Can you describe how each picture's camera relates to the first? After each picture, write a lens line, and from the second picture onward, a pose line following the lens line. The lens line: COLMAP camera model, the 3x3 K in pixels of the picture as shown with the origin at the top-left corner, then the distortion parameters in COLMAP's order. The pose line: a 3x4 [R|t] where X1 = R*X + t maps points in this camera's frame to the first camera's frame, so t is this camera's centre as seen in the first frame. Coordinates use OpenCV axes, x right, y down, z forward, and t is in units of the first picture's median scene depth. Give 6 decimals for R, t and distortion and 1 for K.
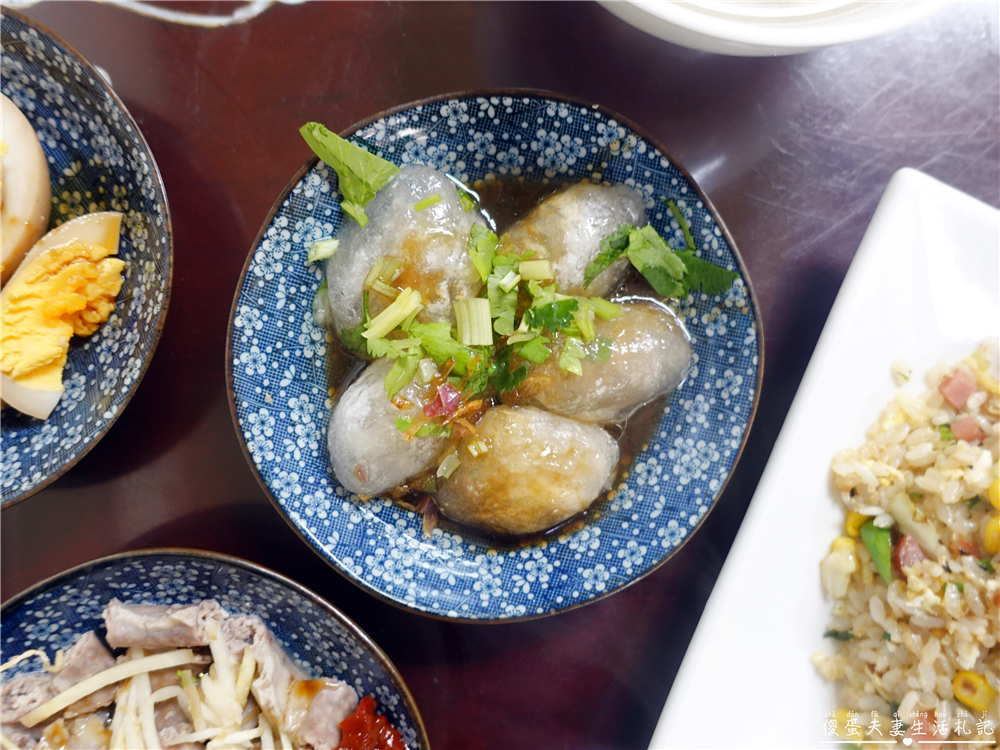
lens RADIAL K [[778.1, 0, 497.6], [0, 778.1, 375.7], [0, 0, 1]] dist [0.010818, -0.010372]
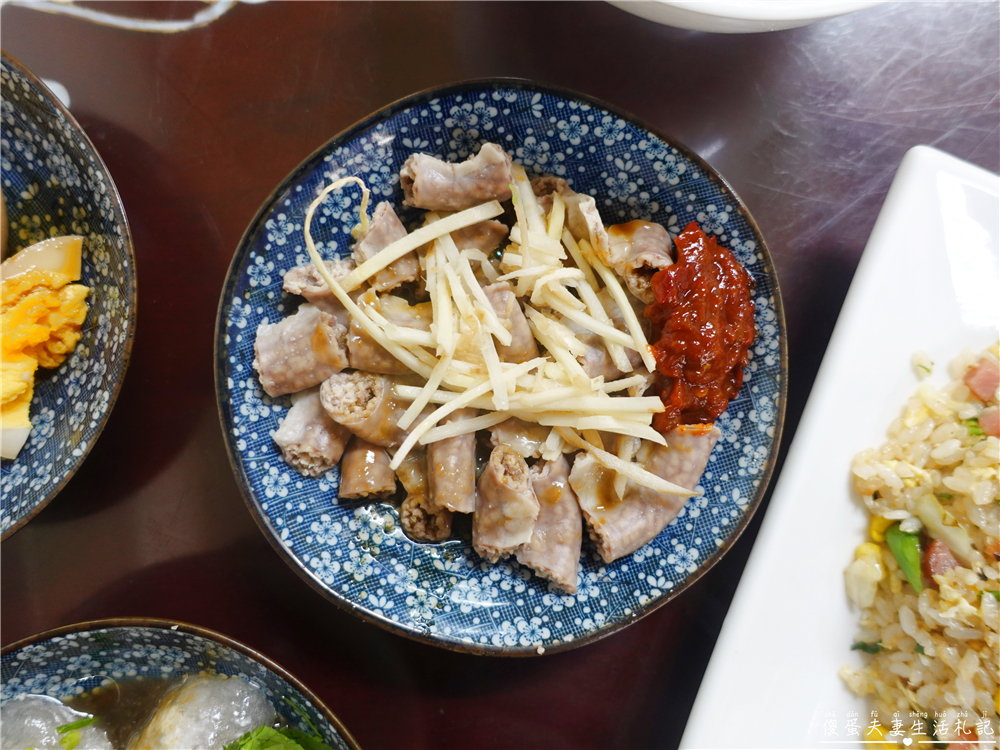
lens RADIAL K [[778.1, 0, 496.6], [0, 778.1, 376.8], [0, 0, 1]] dist [0.010818, -0.010372]
pose [[0.998768, -0.047707, -0.013644, 0.021466], [0.047850, 0.998801, 0.010363, -0.024604], [0.013133, -0.011003, 0.999853, 0.062848]]
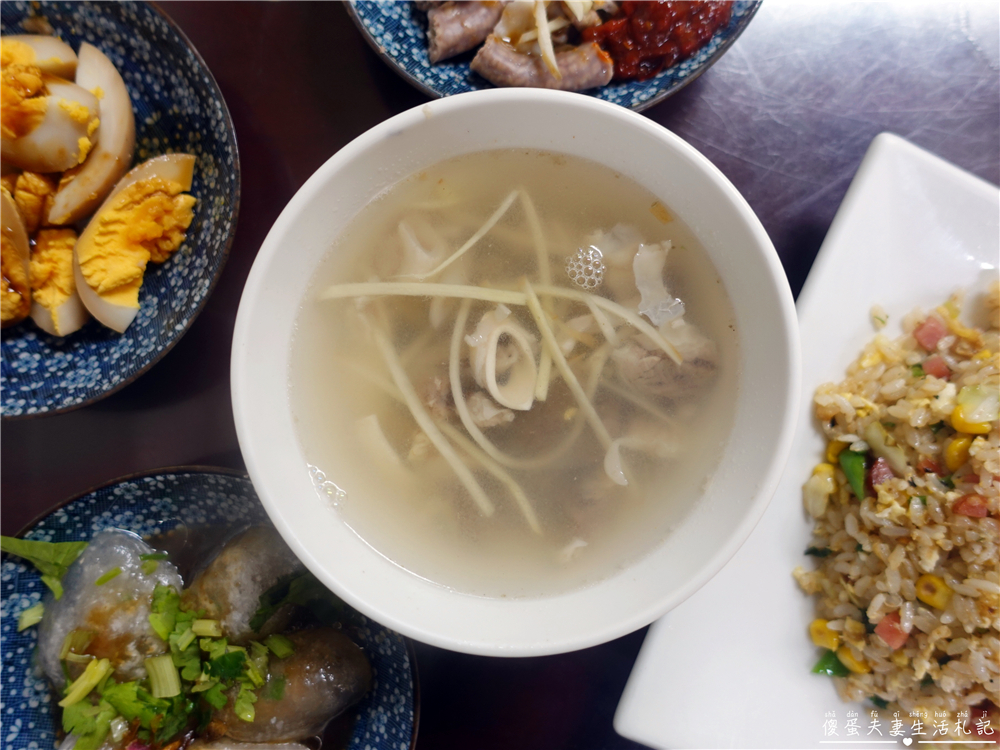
lens RADIAL K [[778.1, 0, 497.0], [0, 778.1, 374.2], [0, 0, 1]] dist [0.010818, -0.010372]
pose [[0.999379, 0.030197, -0.018170, -0.007972], [-0.030569, 0.999320, -0.020599, 0.121418], [0.017536, 0.021141, 0.999623, -0.130595]]
